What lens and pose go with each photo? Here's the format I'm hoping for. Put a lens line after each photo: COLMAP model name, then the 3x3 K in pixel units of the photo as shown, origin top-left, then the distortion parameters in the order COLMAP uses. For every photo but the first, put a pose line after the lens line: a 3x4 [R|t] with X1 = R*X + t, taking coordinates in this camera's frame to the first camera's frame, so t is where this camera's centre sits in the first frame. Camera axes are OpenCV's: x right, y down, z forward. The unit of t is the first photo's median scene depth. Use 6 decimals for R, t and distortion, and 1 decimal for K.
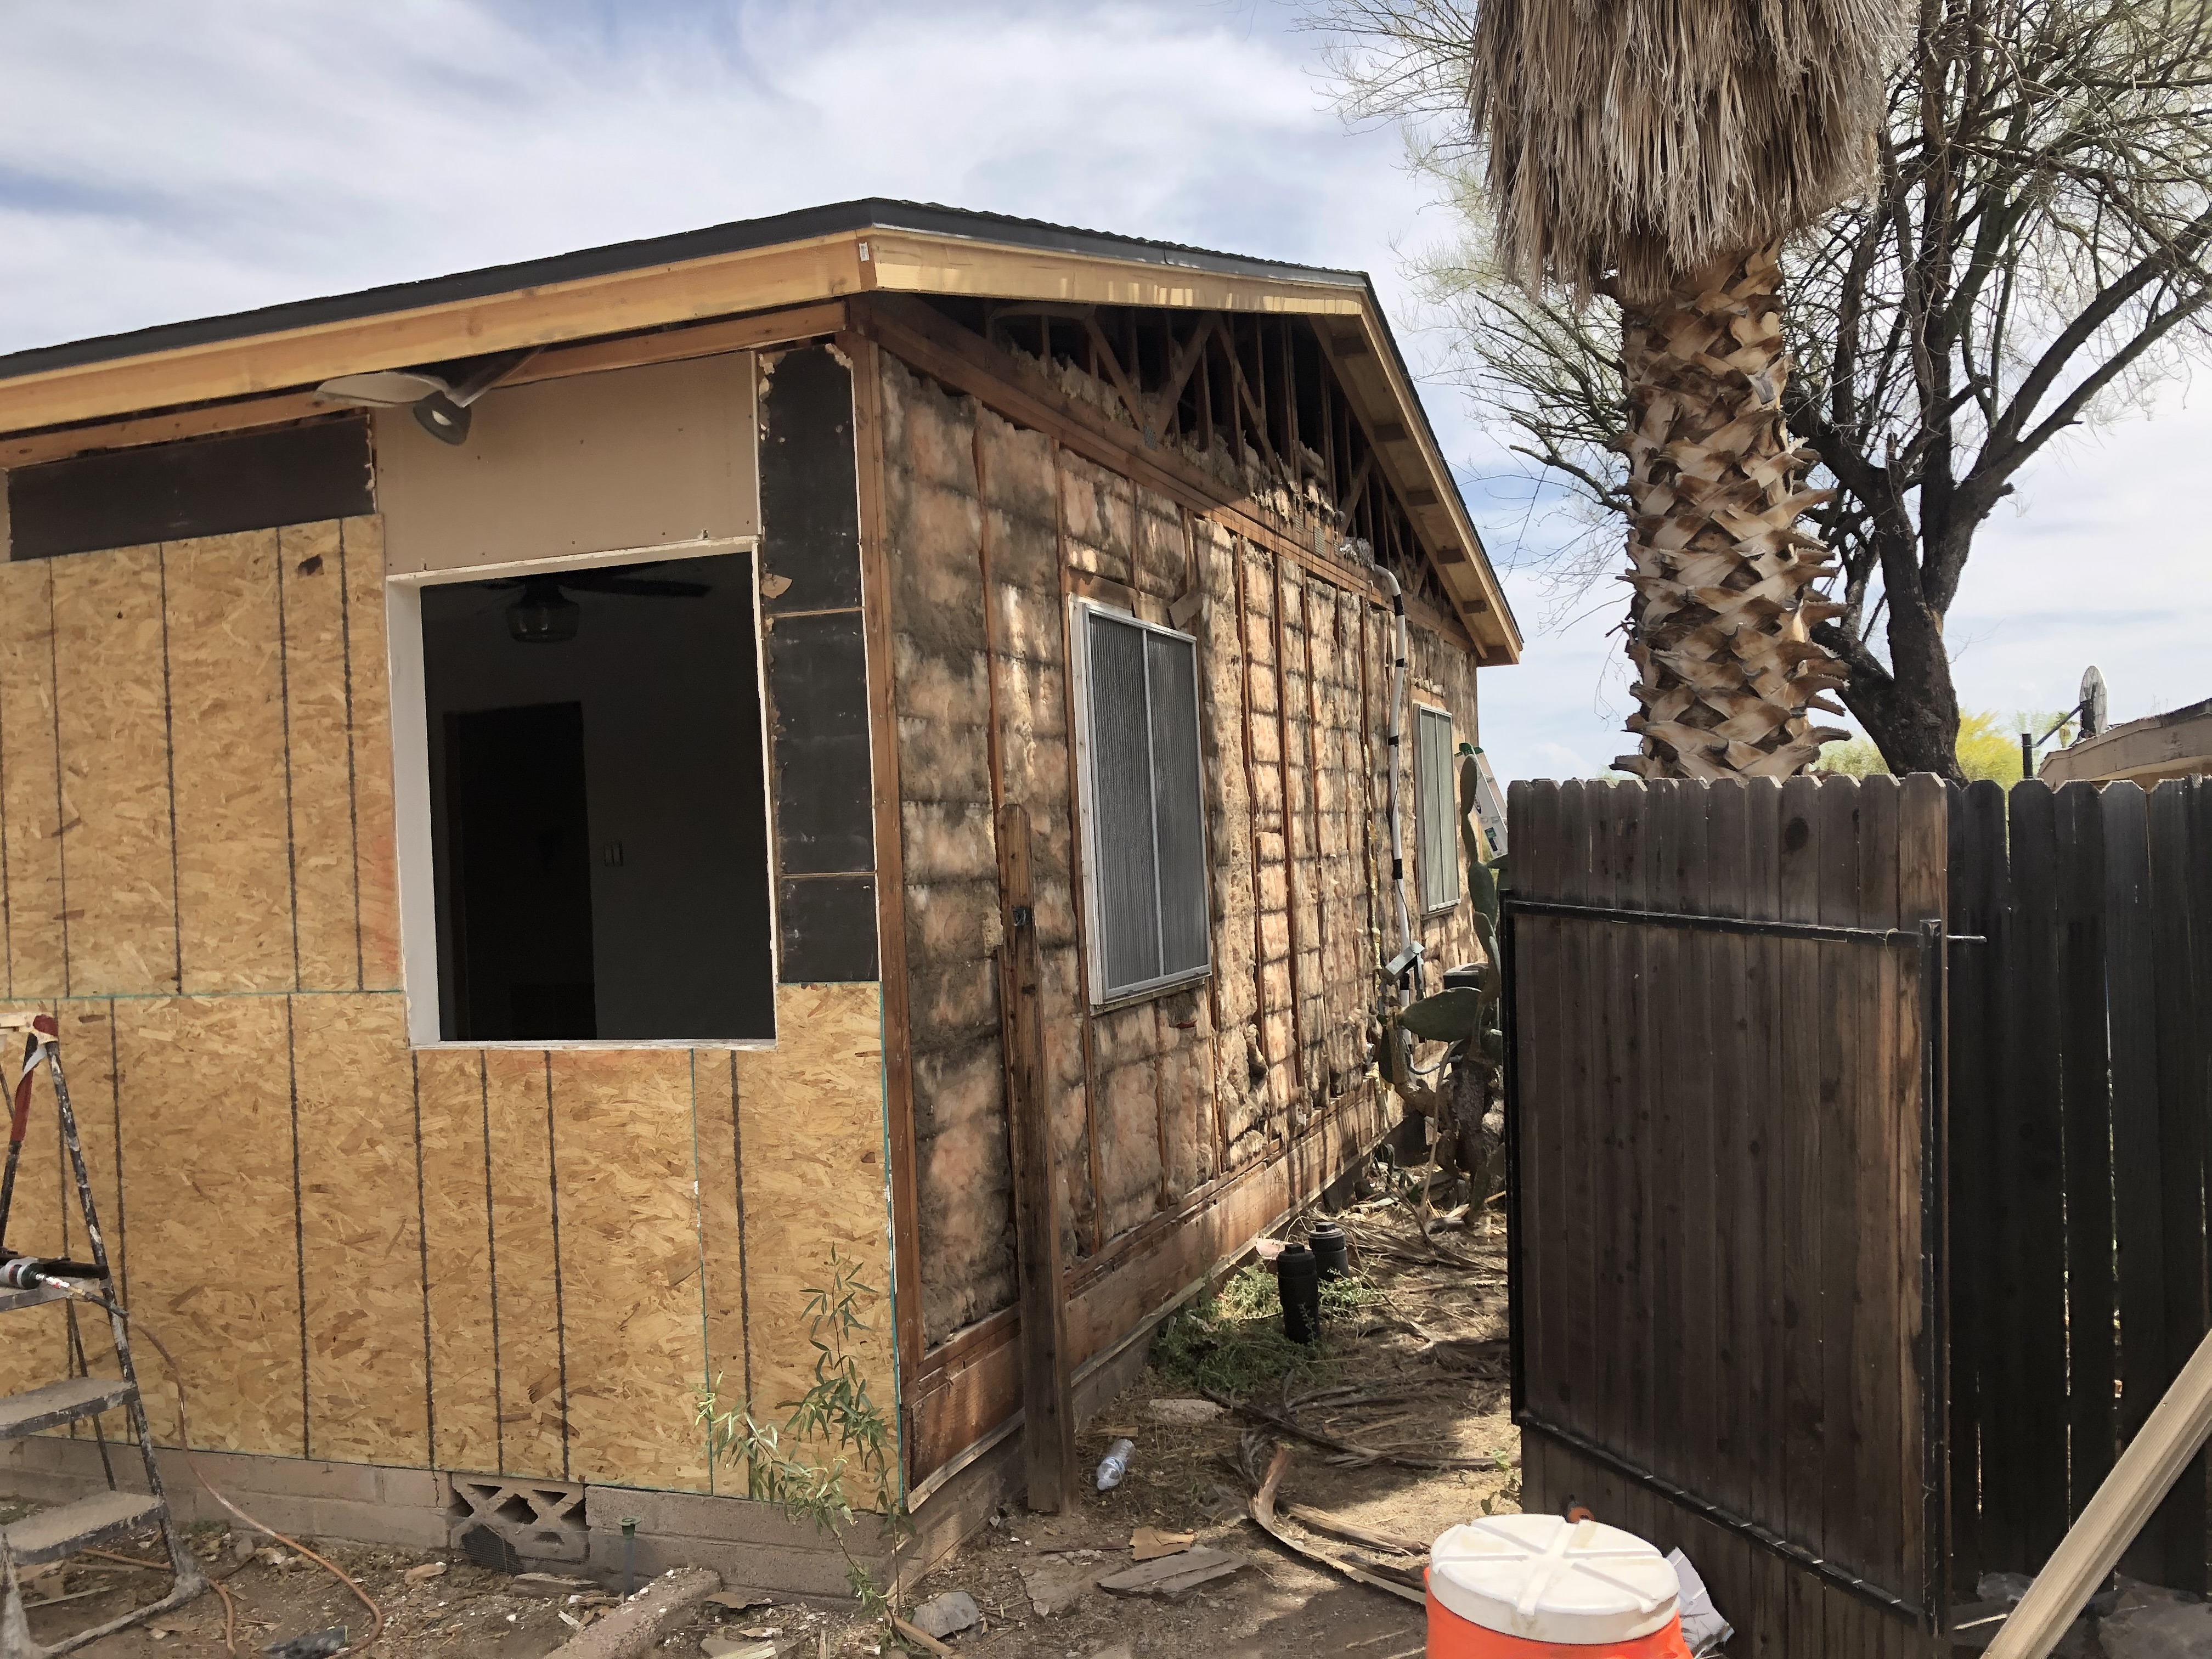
lens RADIAL K [[1800.7, 0, 1106.8], [0, 1800.7, 875.7], [0, 0, 1]] dist [0.001321, 0.004912]
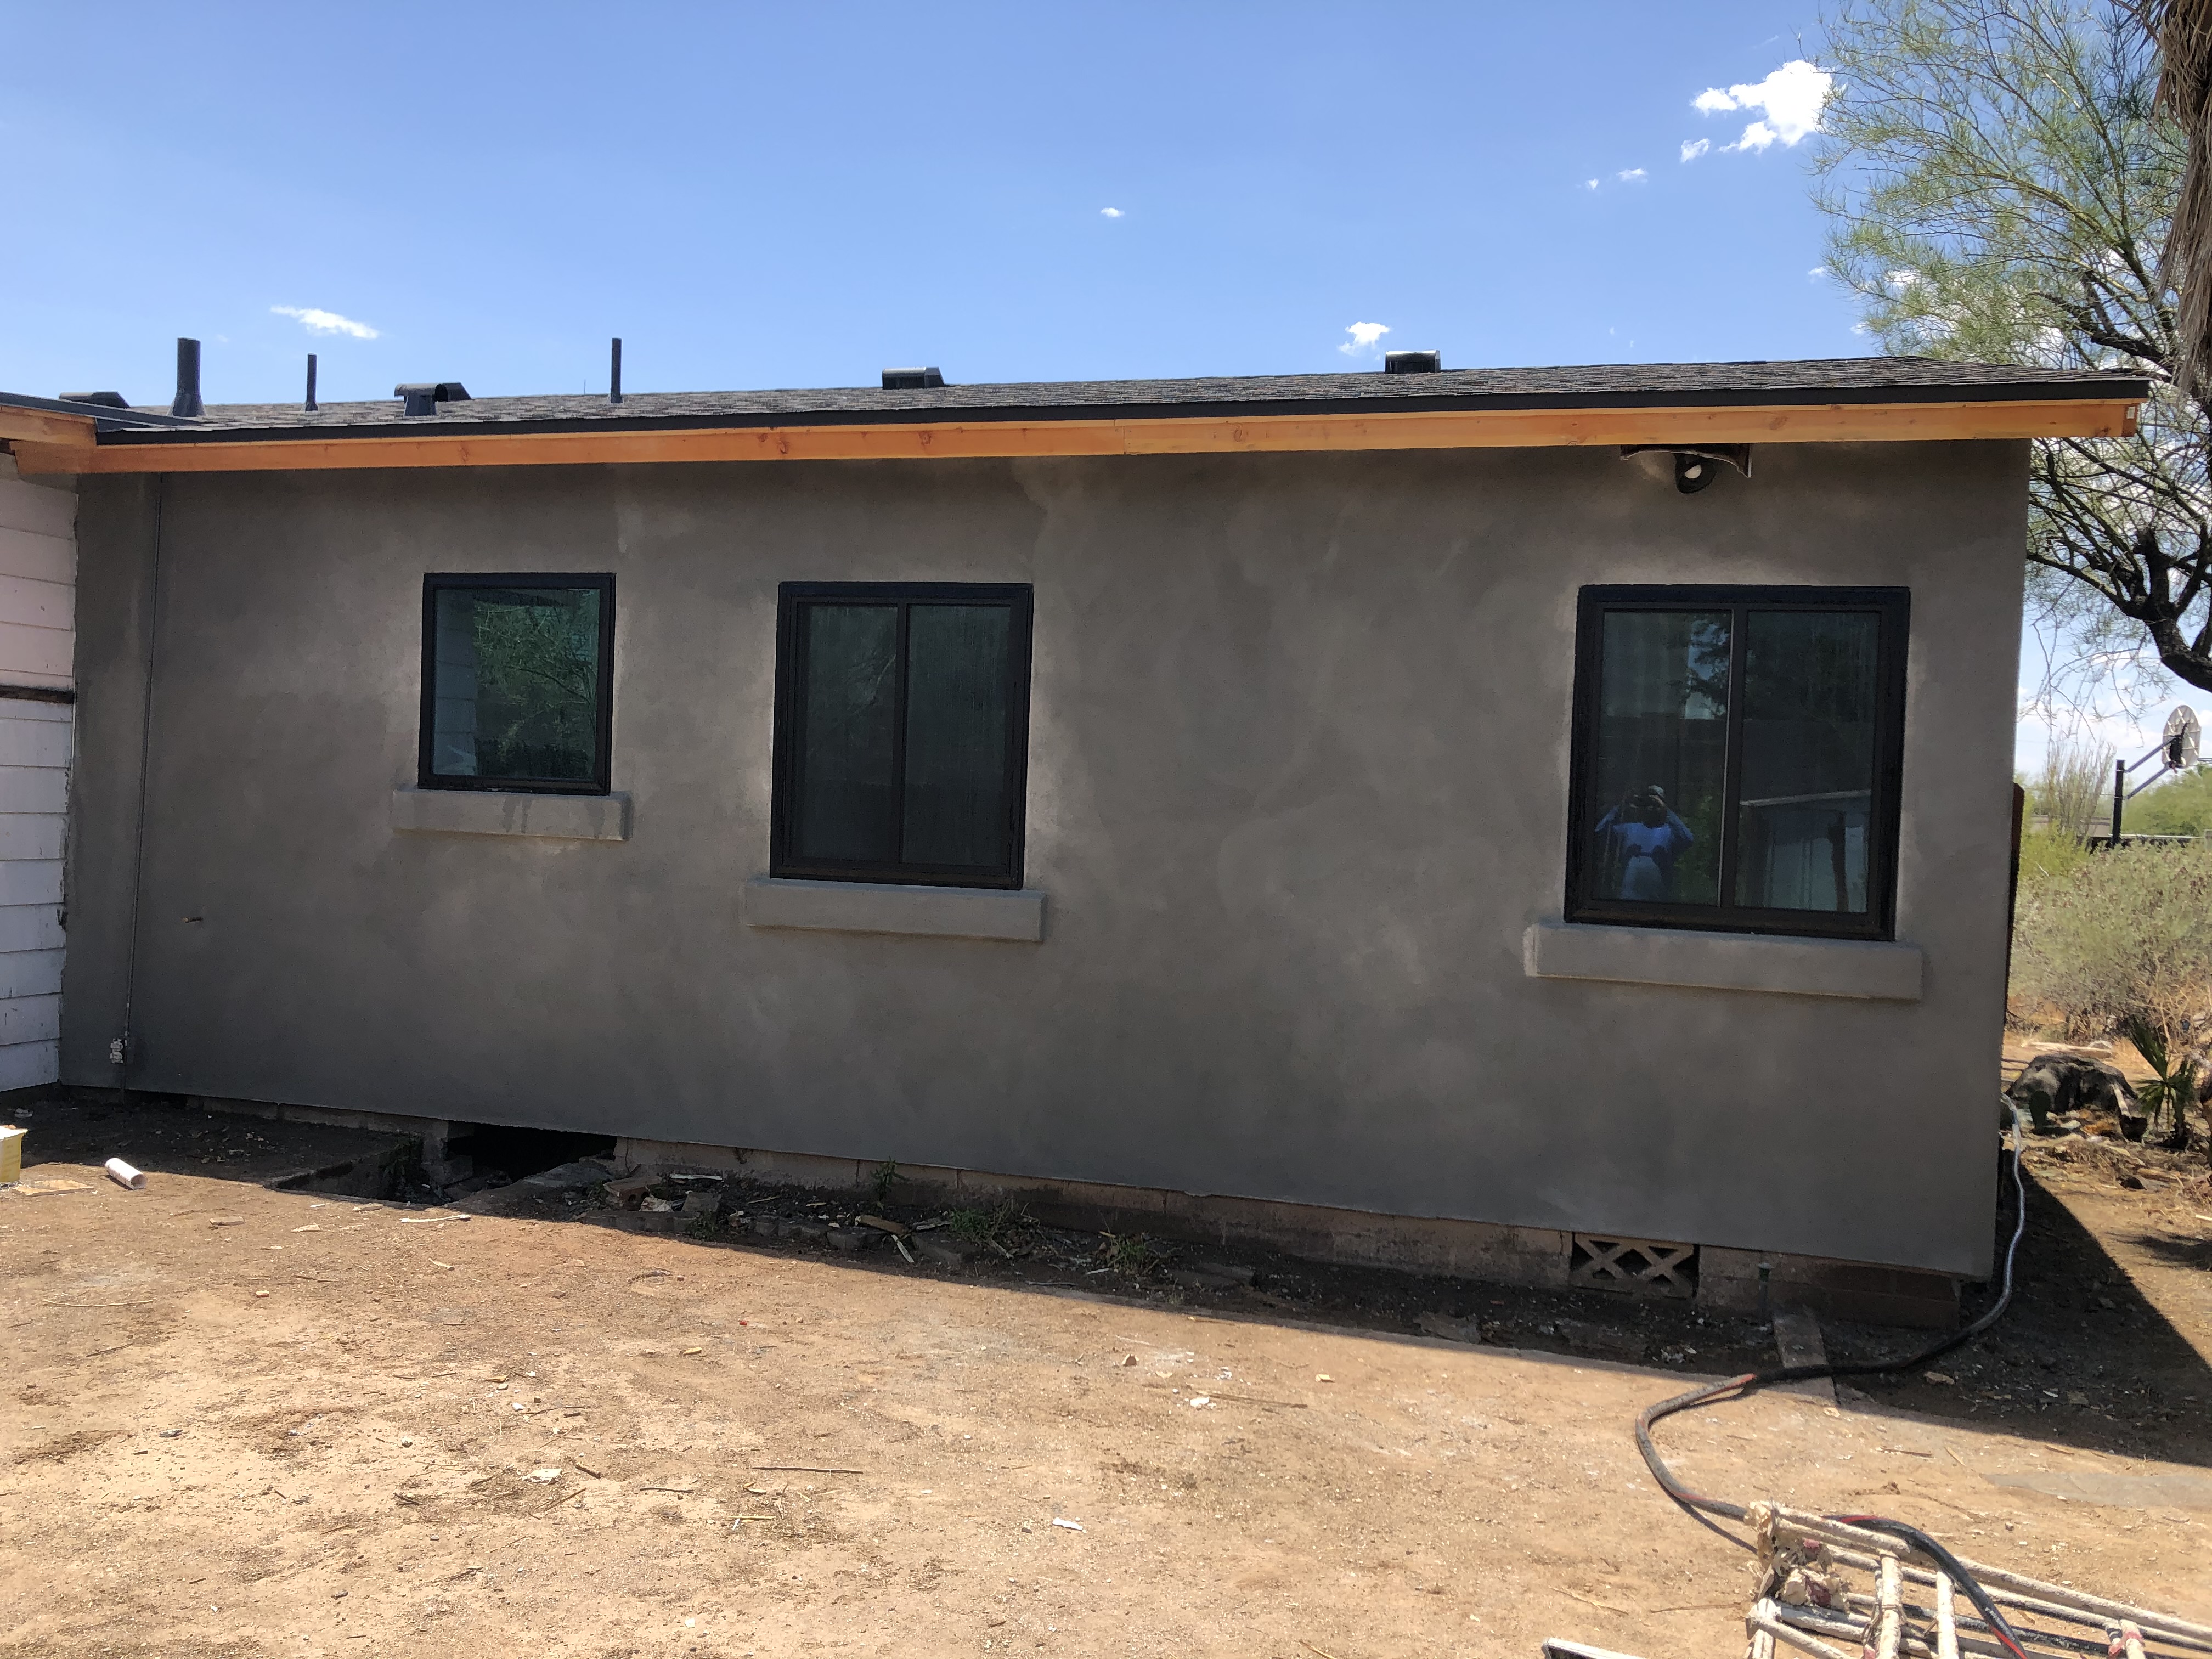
lens RADIAL K [[1764.7, 0, 1106.0], [0, 1764.7, 829.5], [0, 0, 1]] dist [0.003383, -0.015376]
pose [[0.995077, 0.082716, 0.054593, -0.808047], [-0.083202, 0.996510, 0.006689, 0.044996], [-0.053849, -0.011198, 0.998486, -0.320973]]
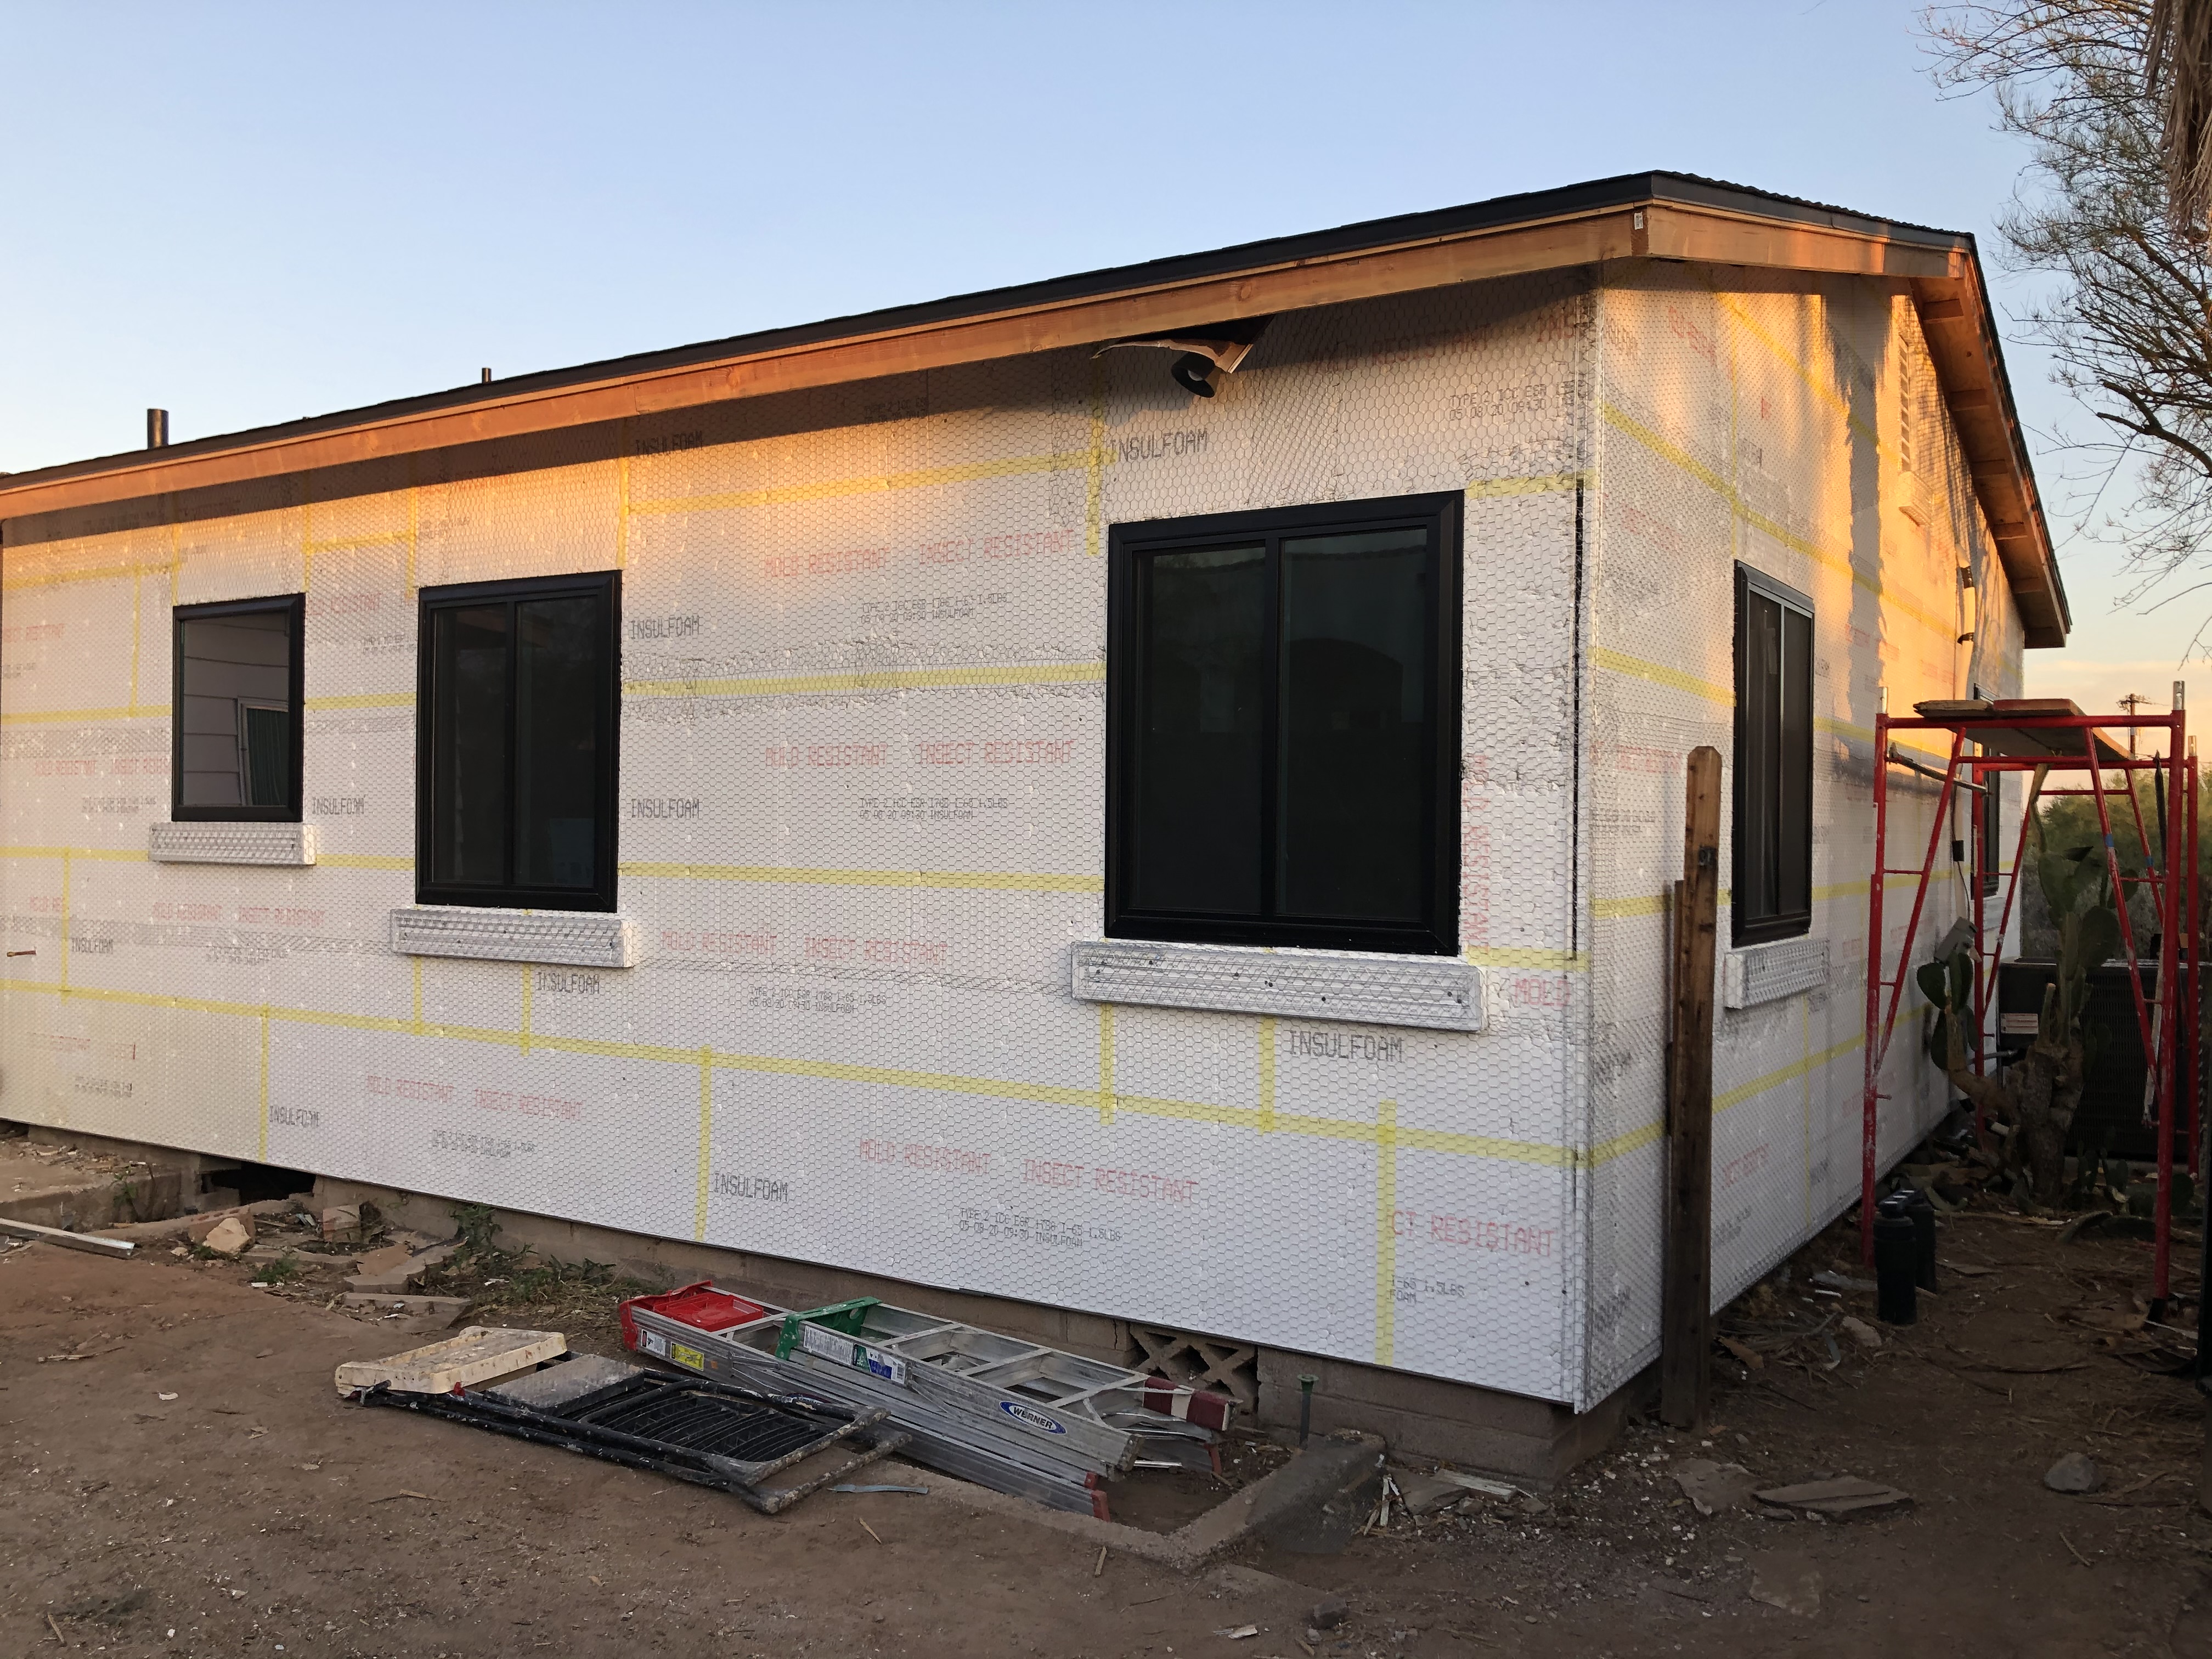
lens RADIAL K [[1823.0, 0, 1031.6], [0, 1823.0, 875.4], [0, 0, 1]] dist [-0.000936, -0.009298]
pose [[0.972264, 0.065936, -0.224399, -0.183962], [-0.062440, 0.997792, 0.022649, 0.032904], [0.225397, -0.008009, 0.974234, -0.113430]]
